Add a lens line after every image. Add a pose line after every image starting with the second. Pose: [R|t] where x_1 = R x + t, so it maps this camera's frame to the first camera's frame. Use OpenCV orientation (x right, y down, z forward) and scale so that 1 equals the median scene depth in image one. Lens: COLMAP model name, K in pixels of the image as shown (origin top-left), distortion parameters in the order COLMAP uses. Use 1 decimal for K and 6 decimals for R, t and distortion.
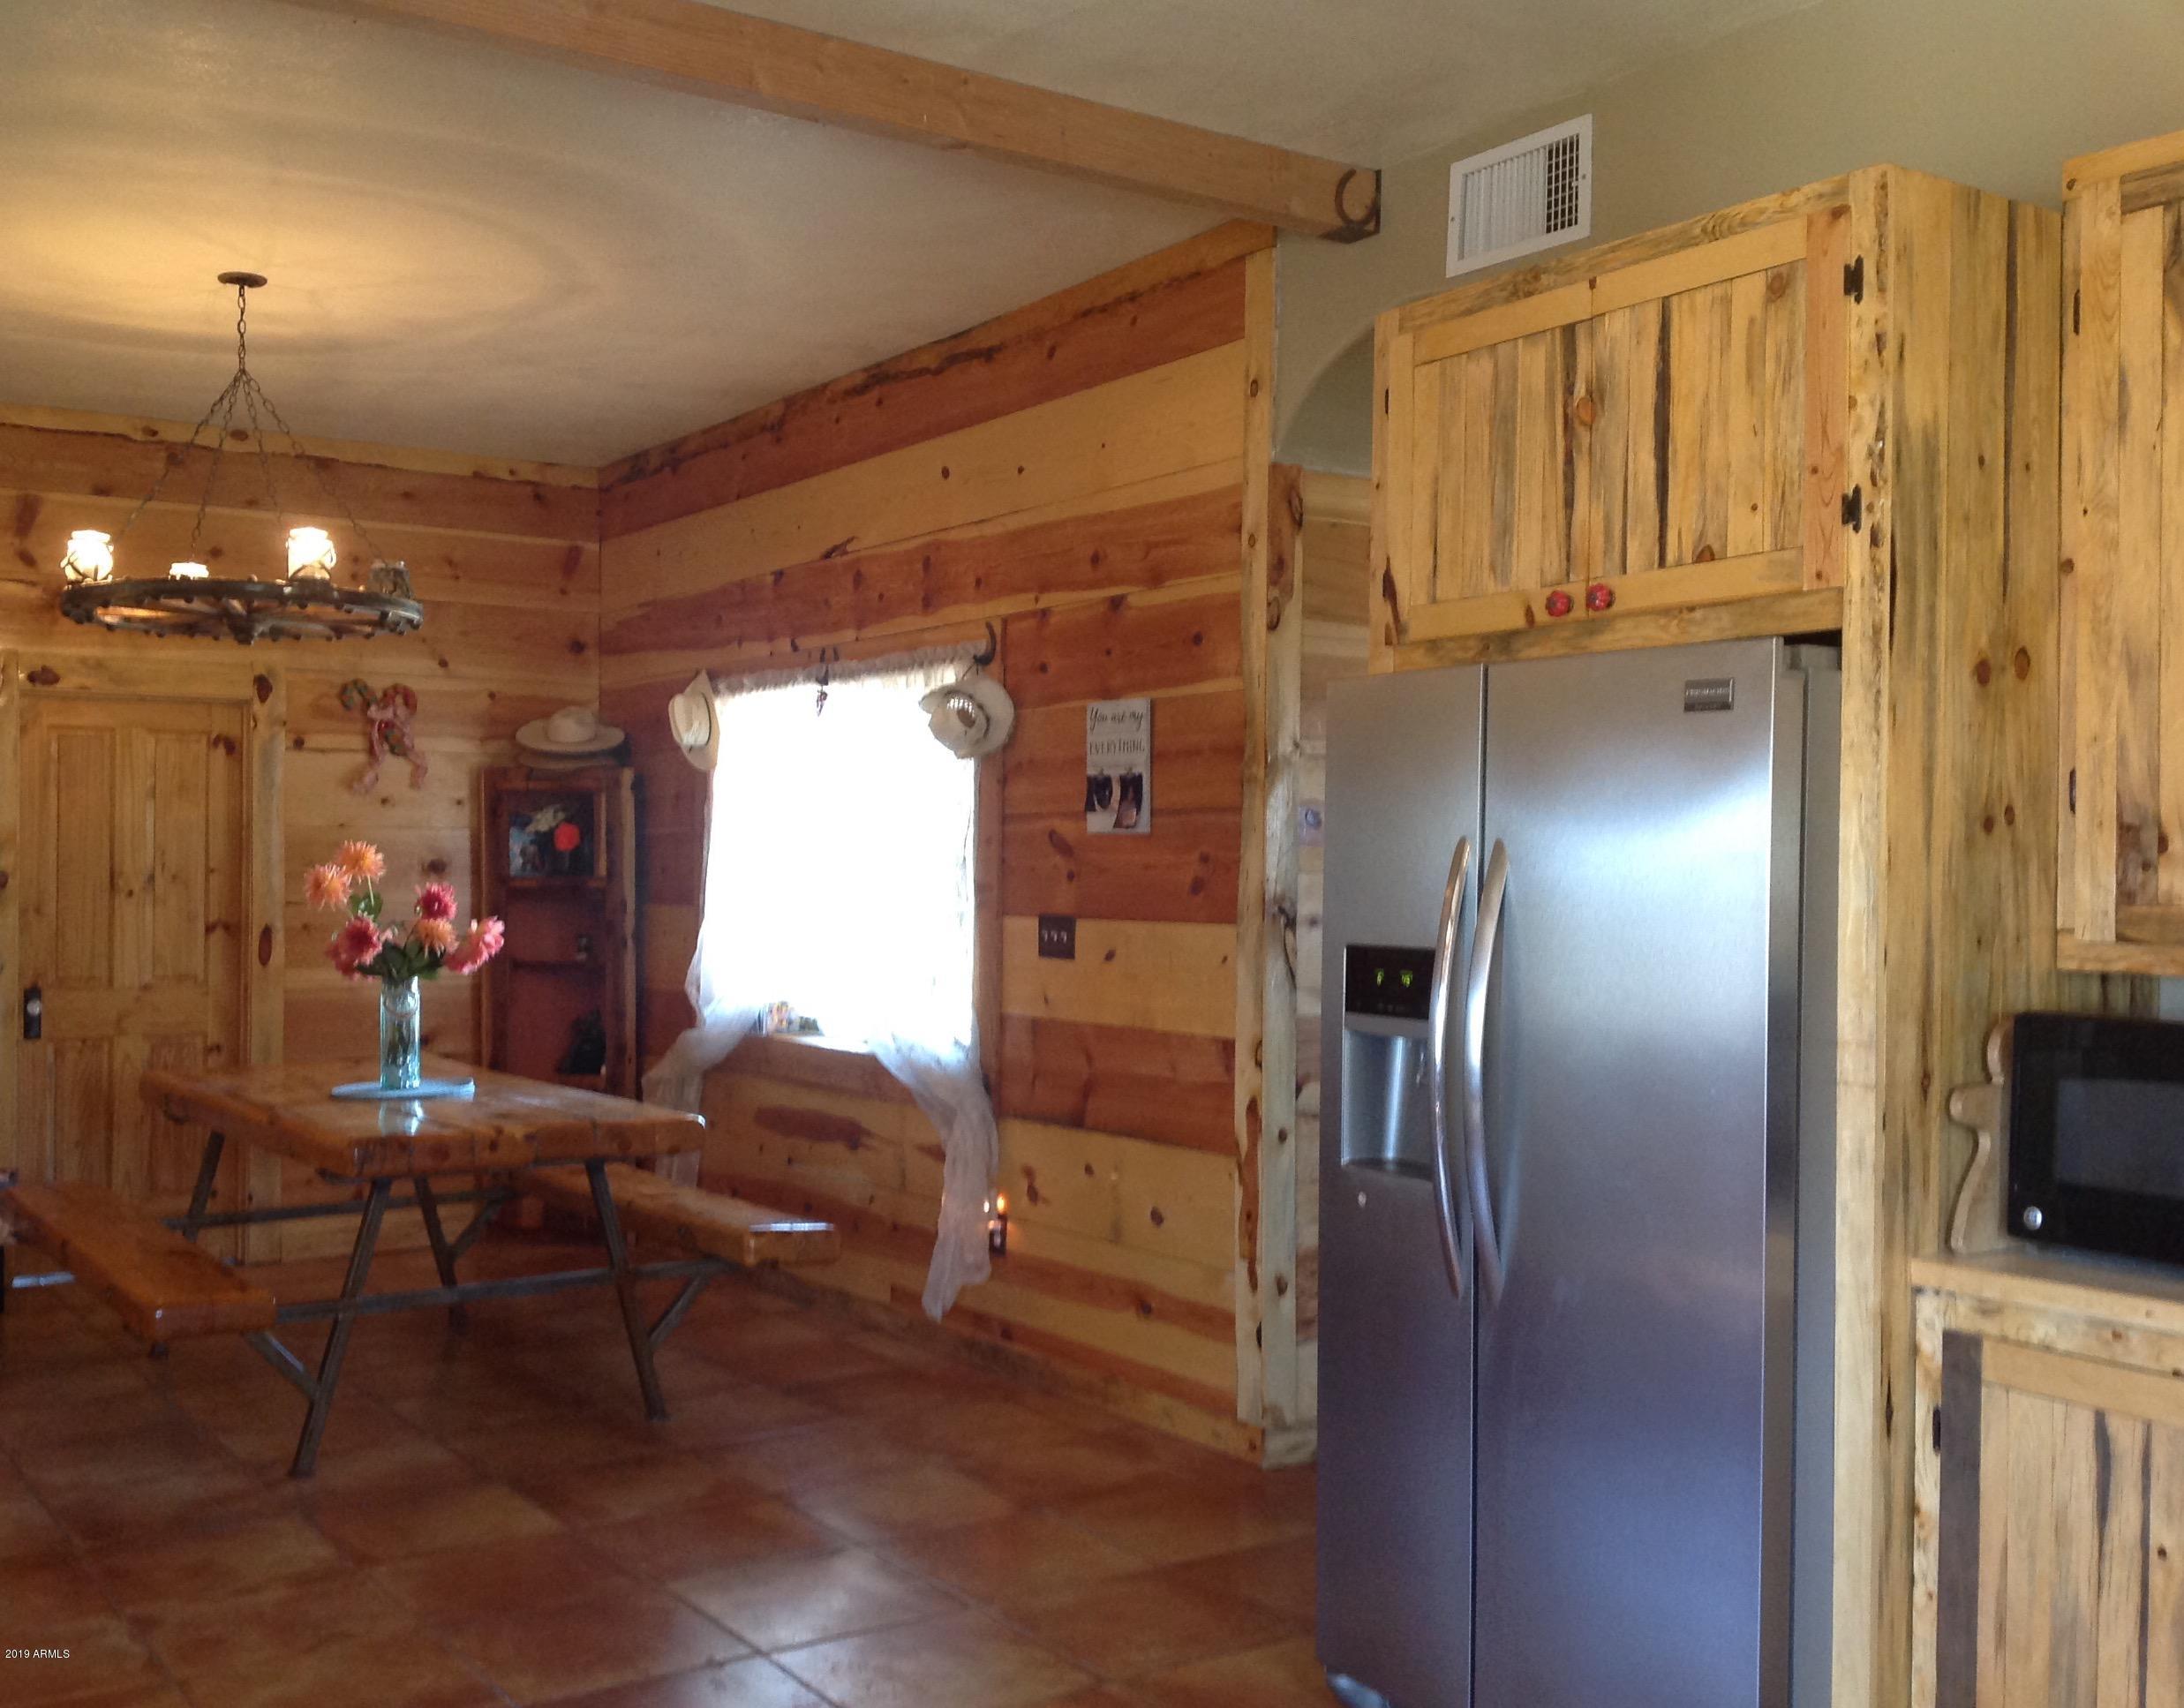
lens RADIAL K [[2145.3, 0, 1084.2], [0, 2145.3, 870.4], [0, 0, 1]] dist [0.185815, -0.366764]
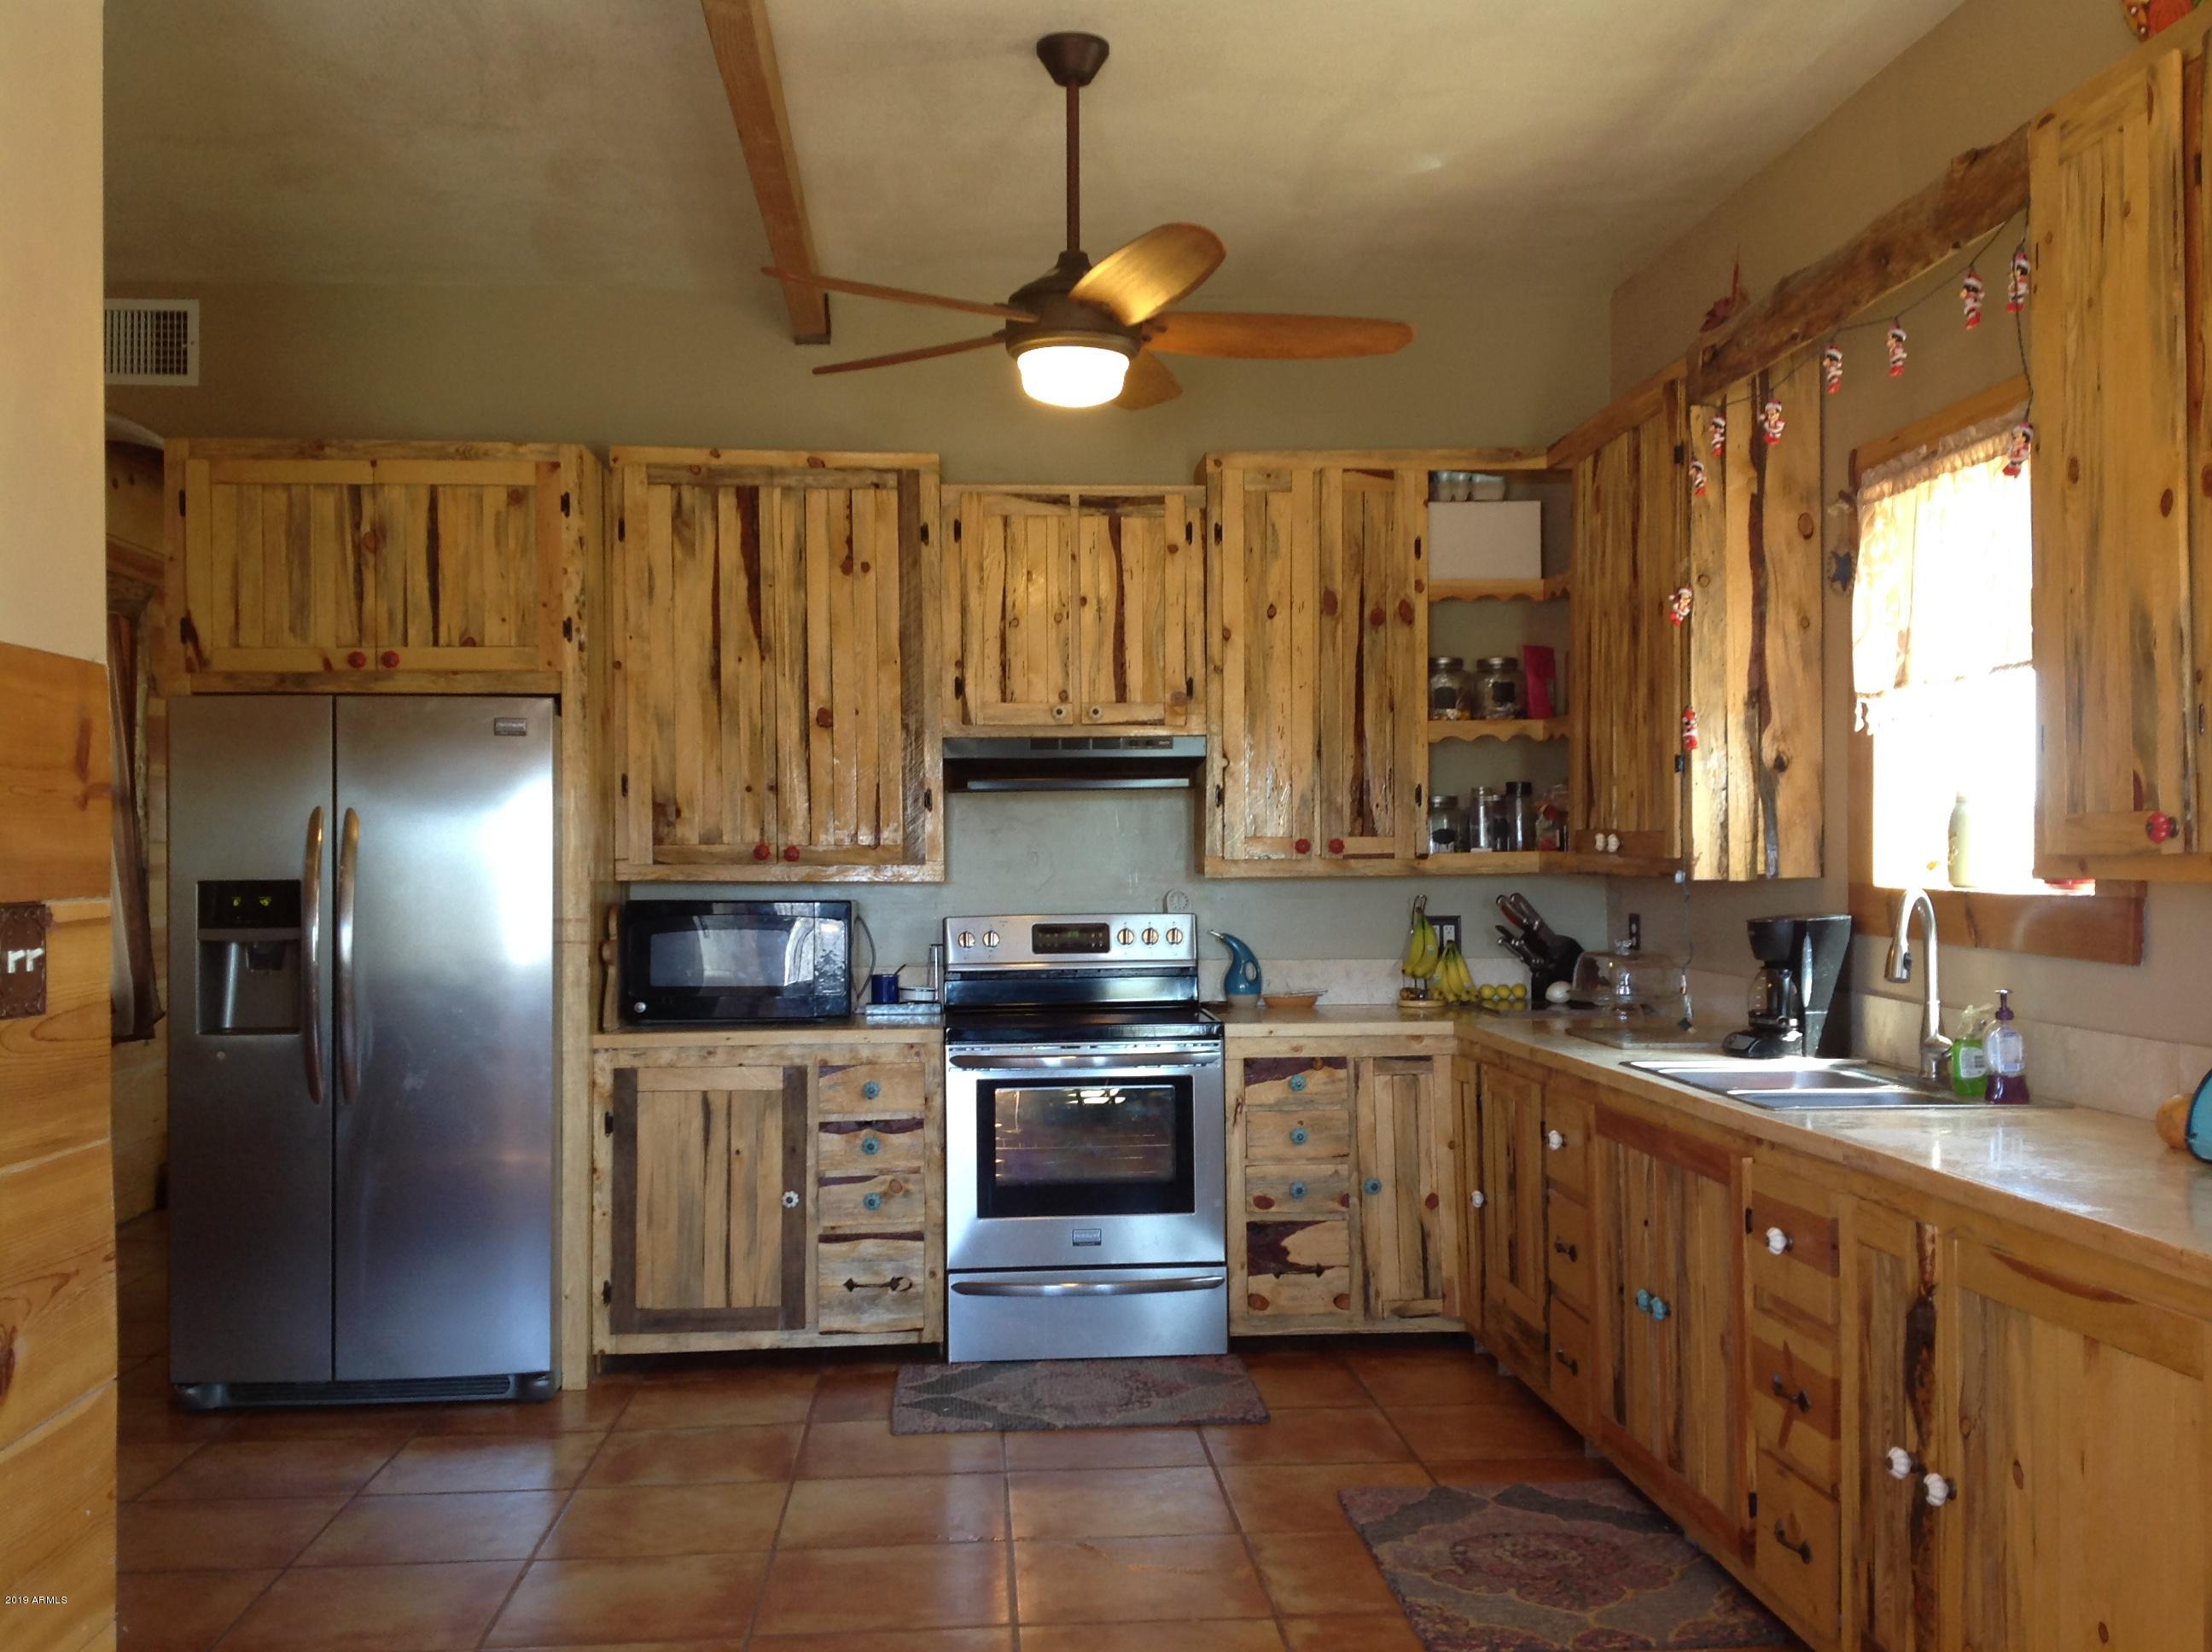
lens RADIAL K [[2075.7, 0, 1100.7], [0, 2075.7, 826.5], [0, 0, 1]] dist [0.208837, -0.476298]
pose [[0.509649, 0.000334, 0.860382, -0.820842], [0.013918, 0.999866, -0.008632, 0.019062], [-0.860270, 0.016375, 0.509576, -0.246344]]
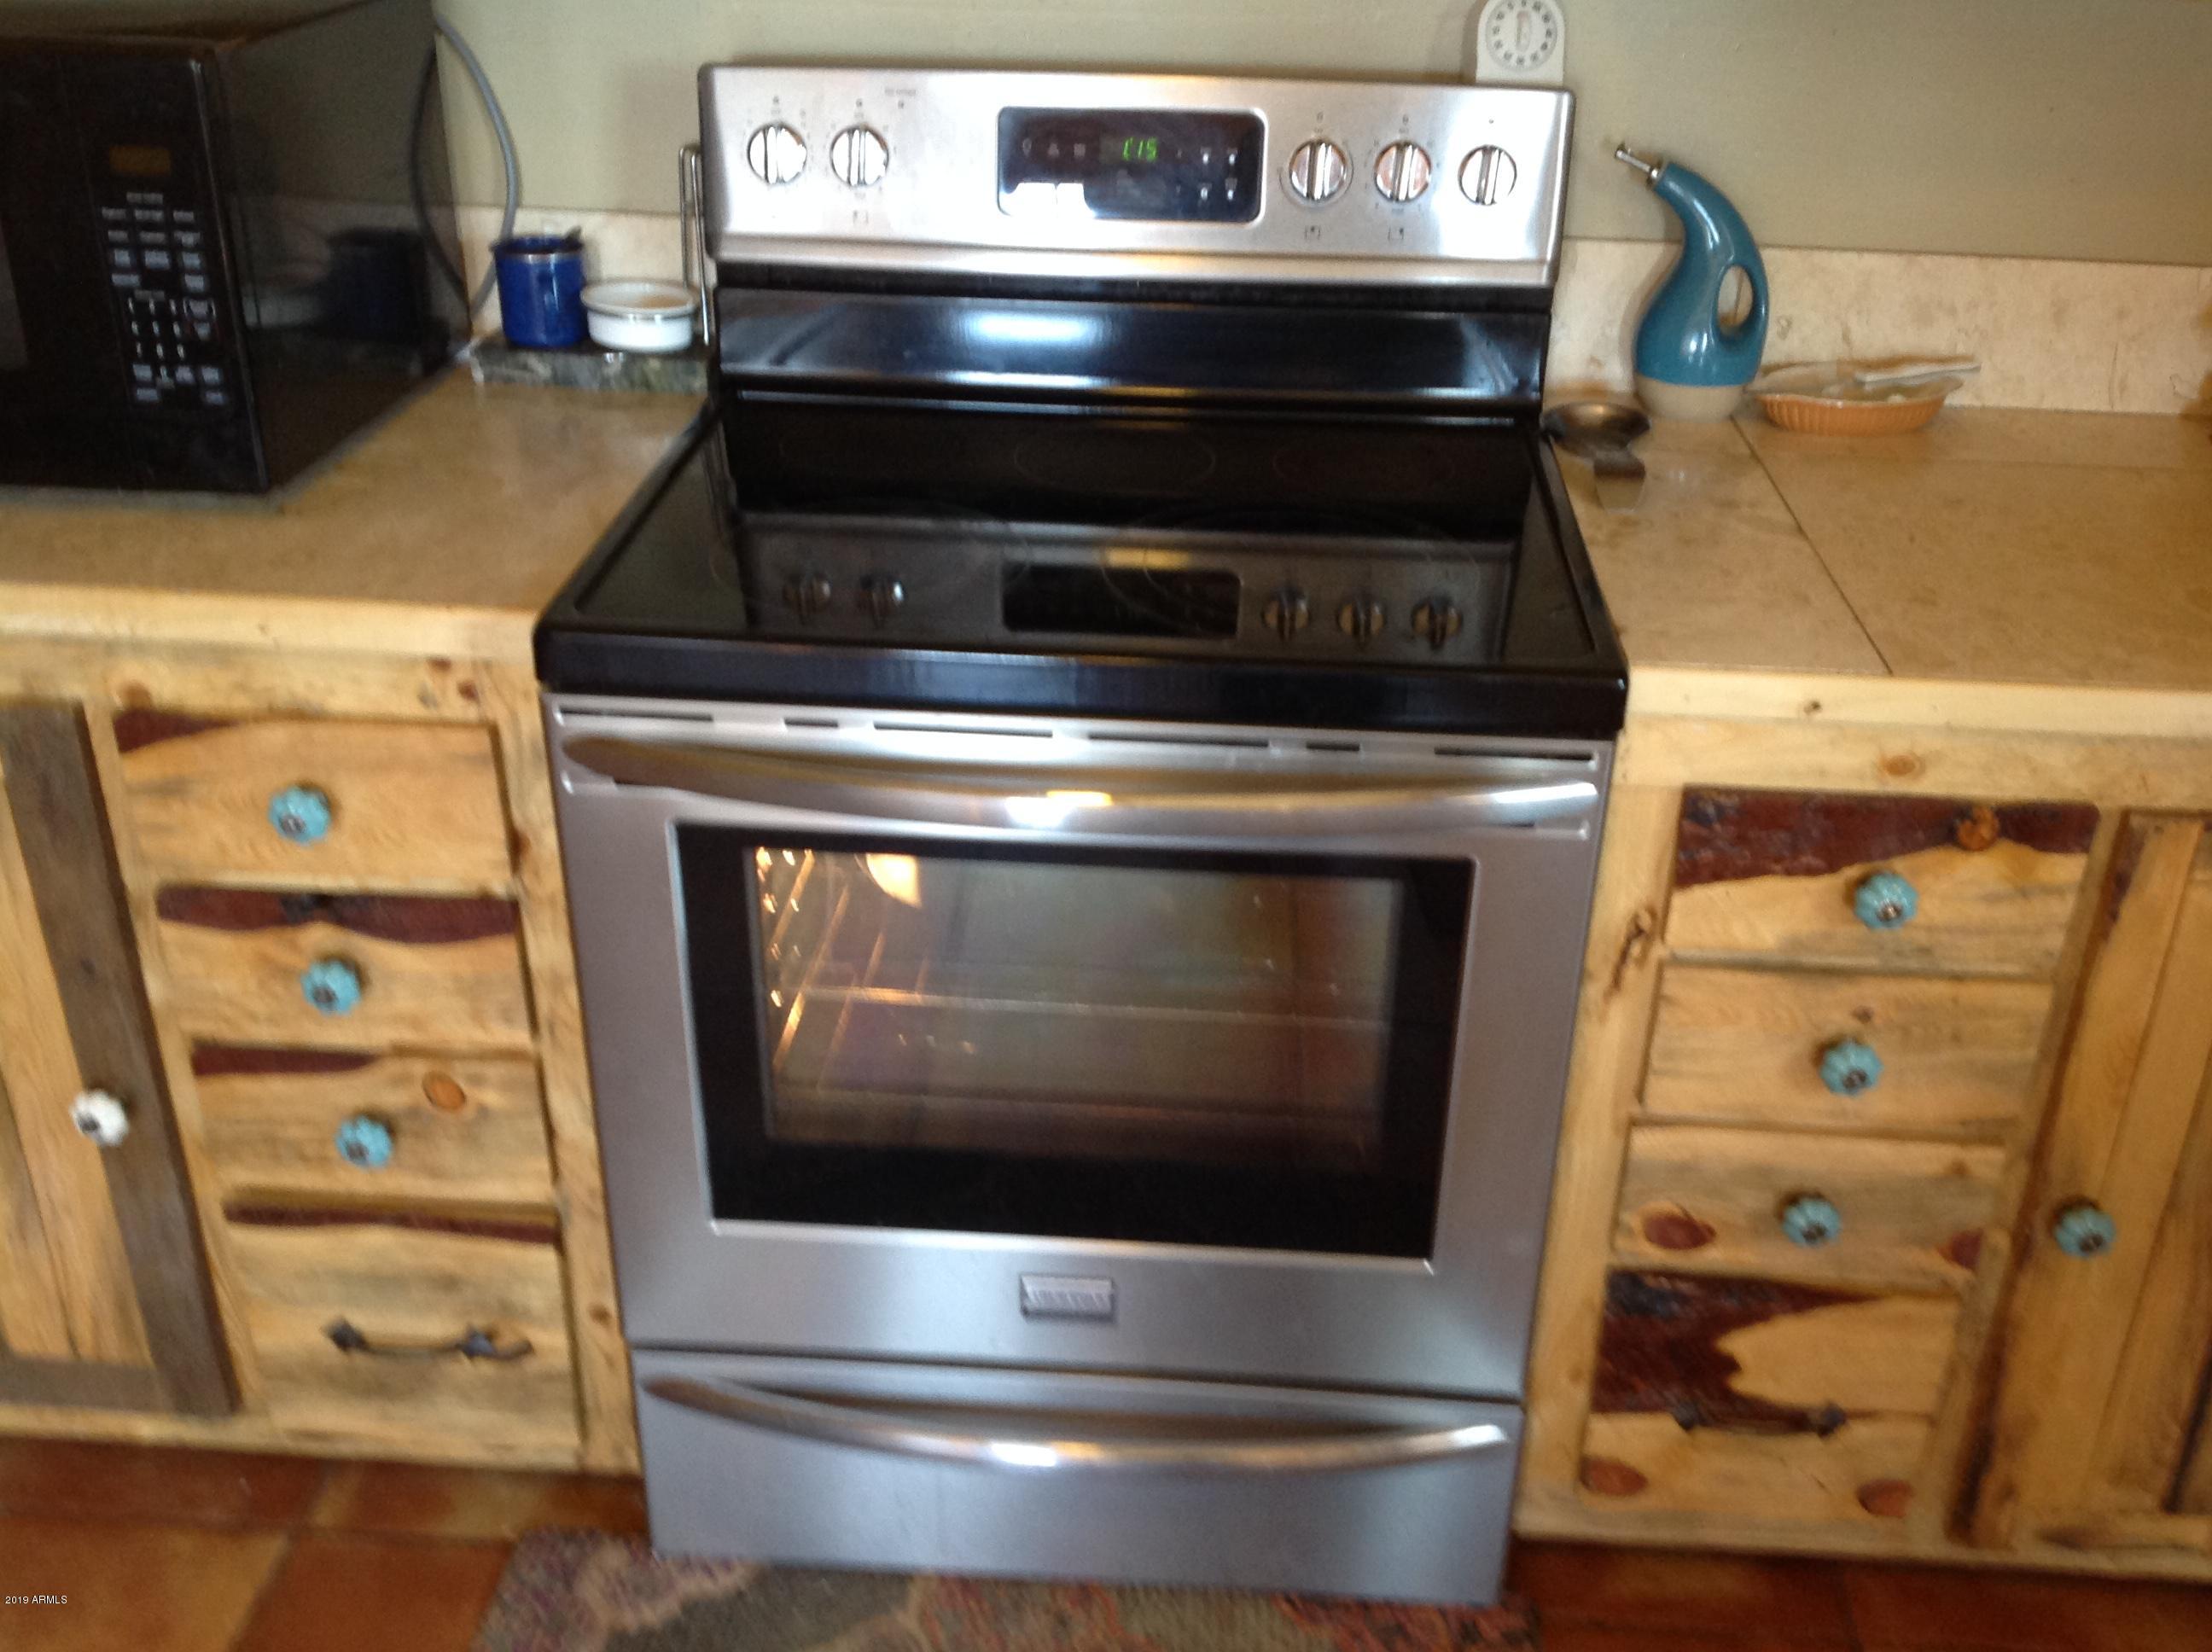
lens RADIAL K [[2075.7, 0, 1100.7], [0, 2075.7, 826.5], [0, 0, 1]] dist [0.208837, -0.476298]
pose [[0.631546, -0.373526, 0.679432, 0.242849], [-0.007226, 0.873430, 0.486895, -0.013164], [-0.775305, -0.312406, 0.548912, 0.330969]]
